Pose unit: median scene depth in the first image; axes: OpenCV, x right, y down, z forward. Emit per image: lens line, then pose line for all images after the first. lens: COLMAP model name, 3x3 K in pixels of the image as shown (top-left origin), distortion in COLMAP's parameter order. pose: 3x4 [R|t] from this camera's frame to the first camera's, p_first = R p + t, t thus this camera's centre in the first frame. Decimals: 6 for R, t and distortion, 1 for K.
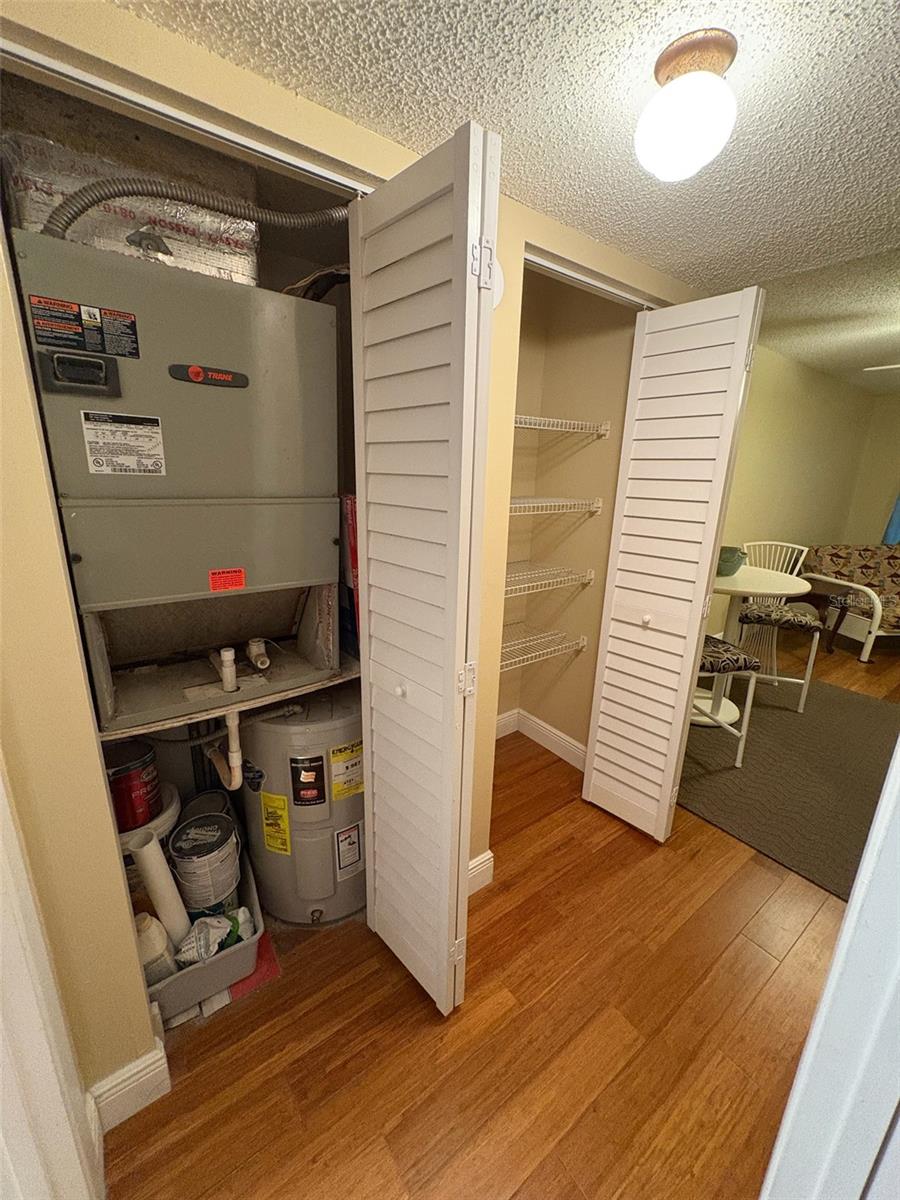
lens RADIAL K [[481.3, 0, 447.2], [0, 481.3, 599.3], [0, 0, 1]] dist [0.000148, 0.001404]
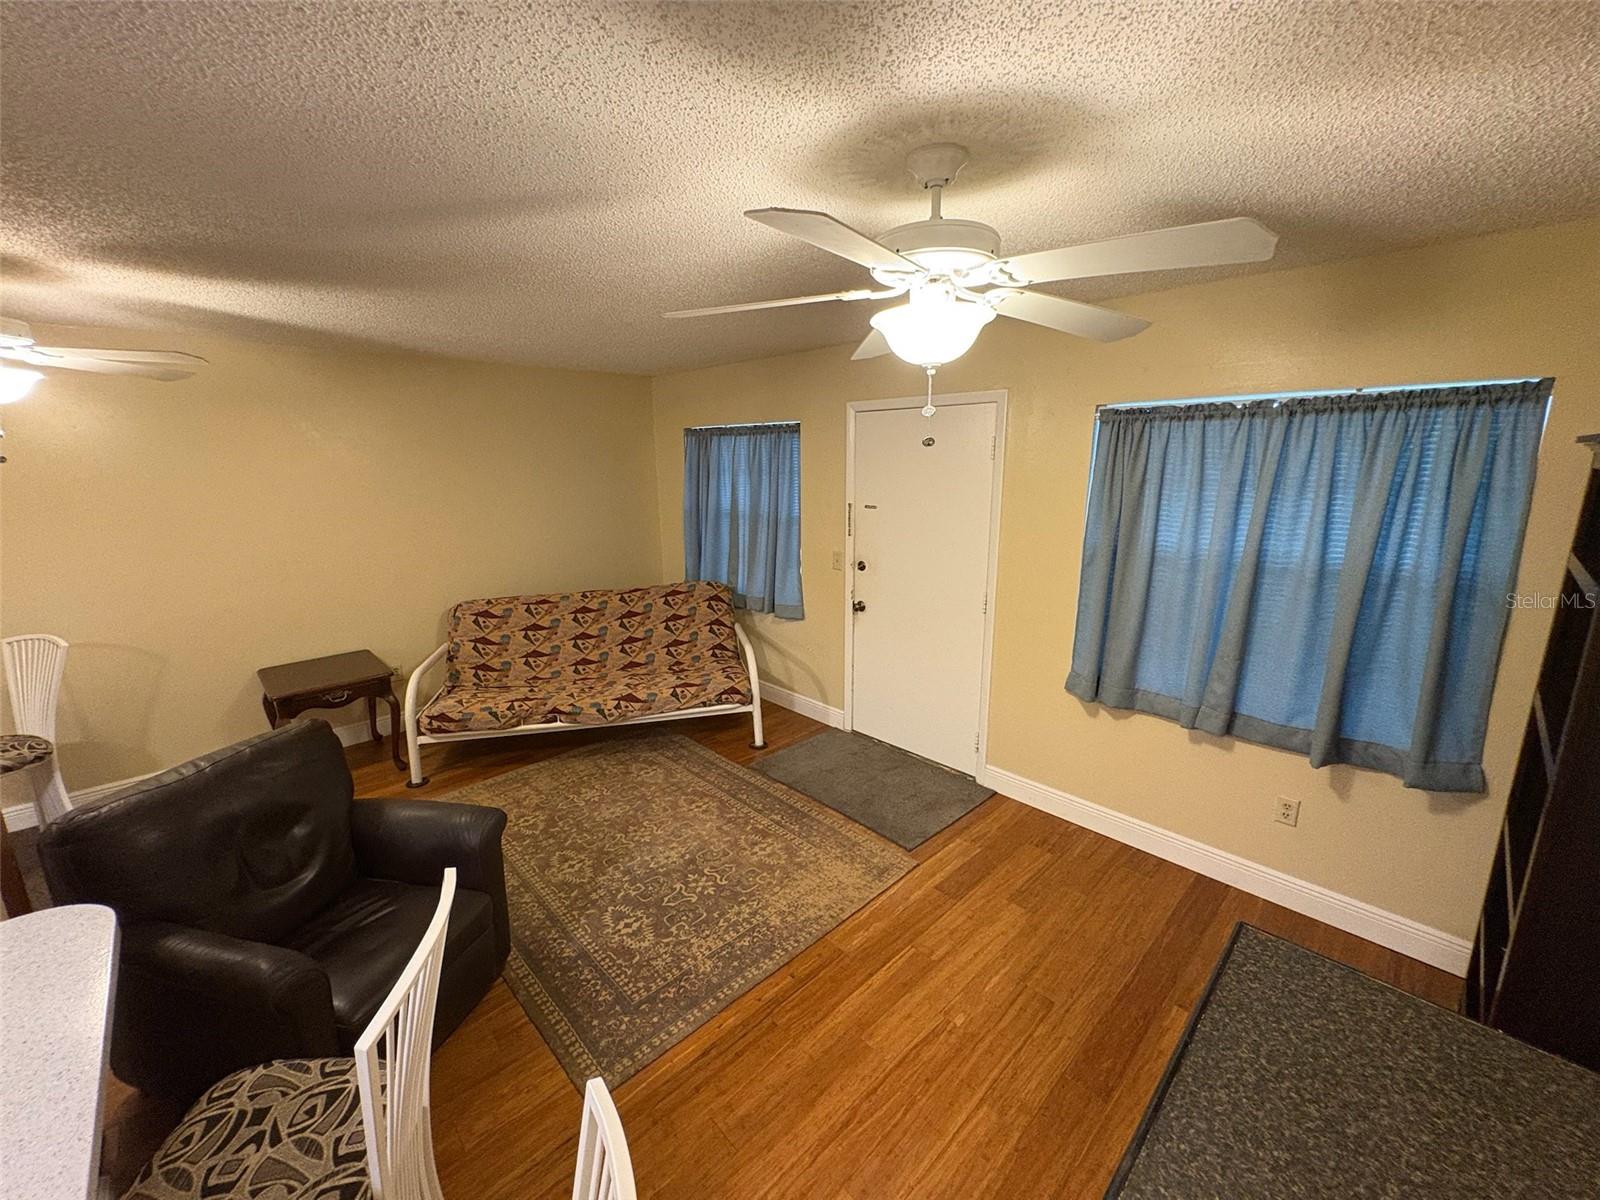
lens RADIAL K [[641.7, 0, 797.8], [0, 641.7, 595.1], [0, 0, 1]] dist [0.000148, 0.001404]
pose [[0.990716, -0.065876, 0.118917, 3.383581], [0.071961, 0.996270, -0.047624, -0.127282], [-0.115336, 0.055740, 0.991761, 0.147905]]
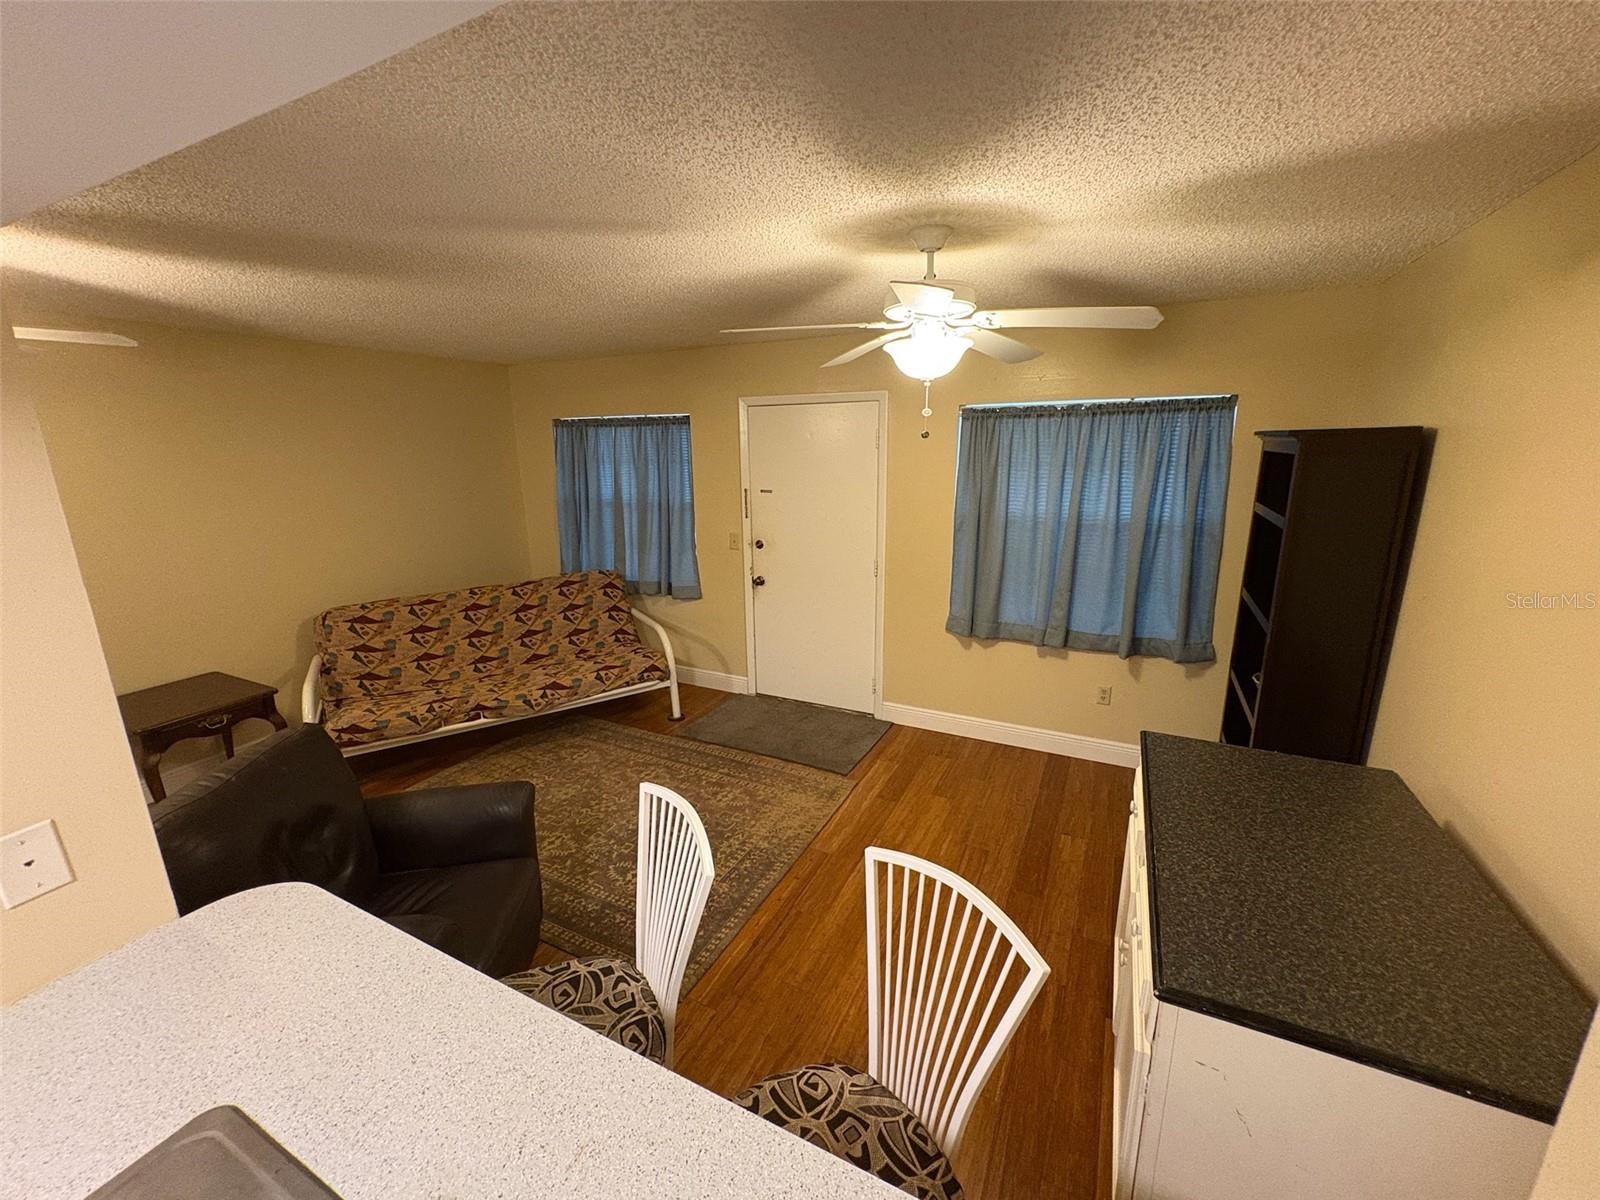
lens RADIAL K [[641.7, 0, 799.2], [0, 641.7, 594.9], [0, 0, 1]] dist [0.000148, 0.001404]
pose [[0.893166, -0.144555, 0.425861, 2.867820], [0.157653, 0.987484, 0.004544, -0.109927], [-0.421188, 0.063080, 0.904777, 0.002502]]
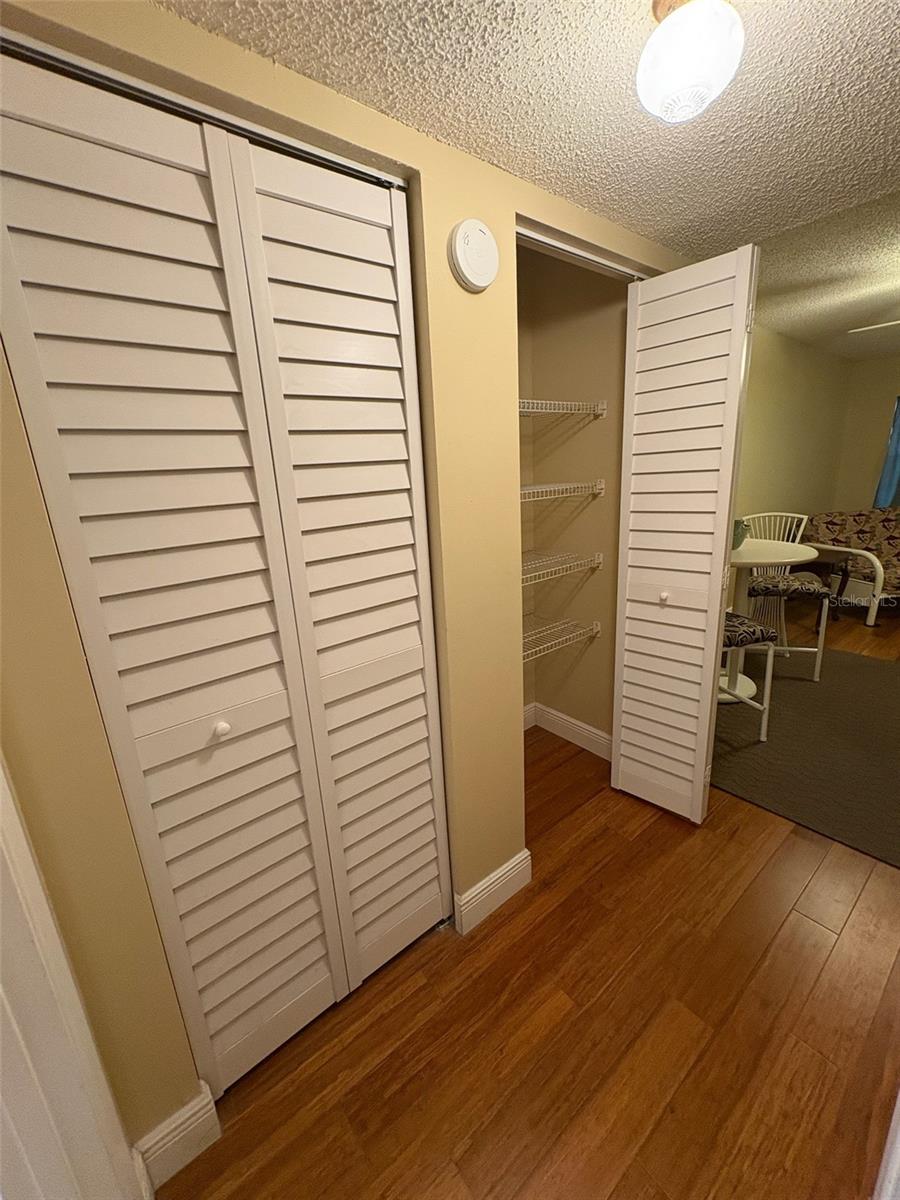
lens RADIAL K [[481.3, 0, 447.7], [0, 481.3, 599.5], [0, 0, 1]] dist [0.000148, 0.001404]
pose [[0.996061, -0.087431, 0.014765, -0.045086], [0.087580, 0.996110, -0.009755, 0.022133], [-0.013855, 0.011010, 0.999843, 0.035734]]
